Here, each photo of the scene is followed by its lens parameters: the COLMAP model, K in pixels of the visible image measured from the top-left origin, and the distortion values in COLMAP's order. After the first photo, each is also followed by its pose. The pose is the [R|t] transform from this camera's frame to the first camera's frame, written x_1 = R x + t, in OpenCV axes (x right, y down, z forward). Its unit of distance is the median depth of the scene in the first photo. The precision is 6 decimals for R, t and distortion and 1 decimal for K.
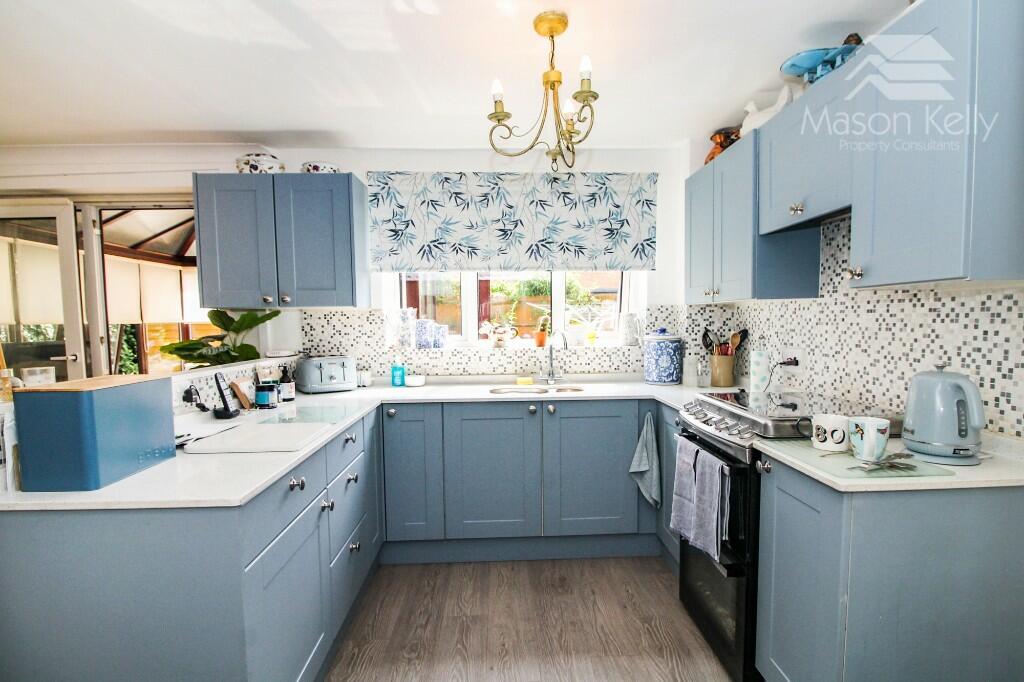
lens RADIAL K [[519.7, 0, 511.8], [0, 519.7, 345.6], [0, 0, 1]] dist [-0.000487, -0.000722]
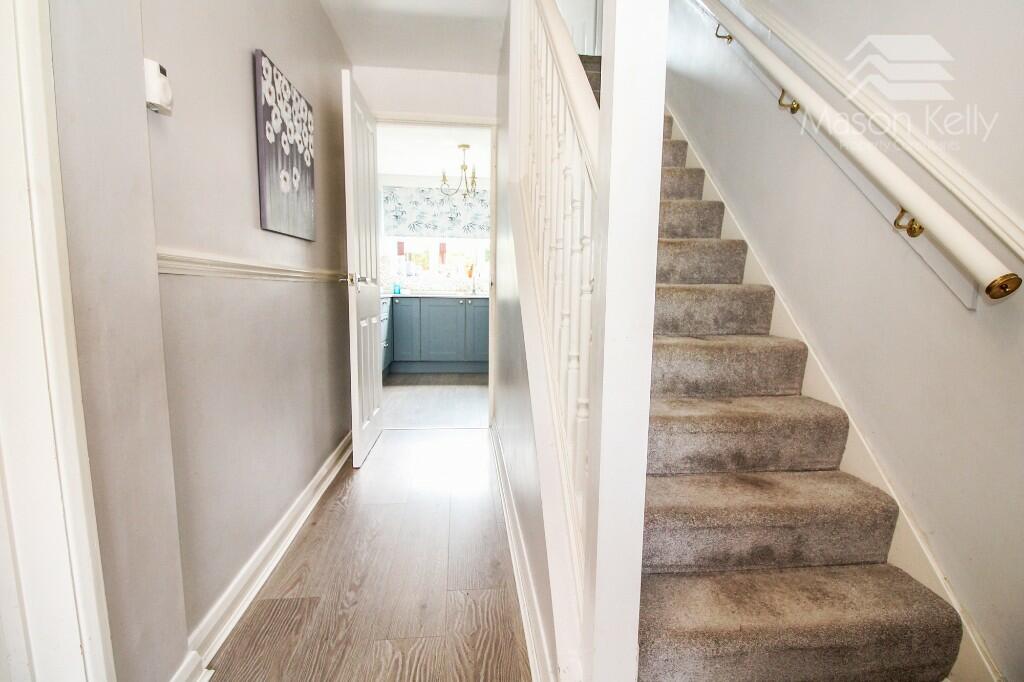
lens RADIAL K [[519.7, 0, 514.2], [0, 519.7, 351.2], [0, 0, 1]] dist [-0.000487, -0.000722]
pose [[0.997708, 0.017732, 0.065296, 0.105757], [-0.022108, 0.997513, 0.066926, 0.152740], [-0.063947, -0.068216, 0.995619, -1.050836]]
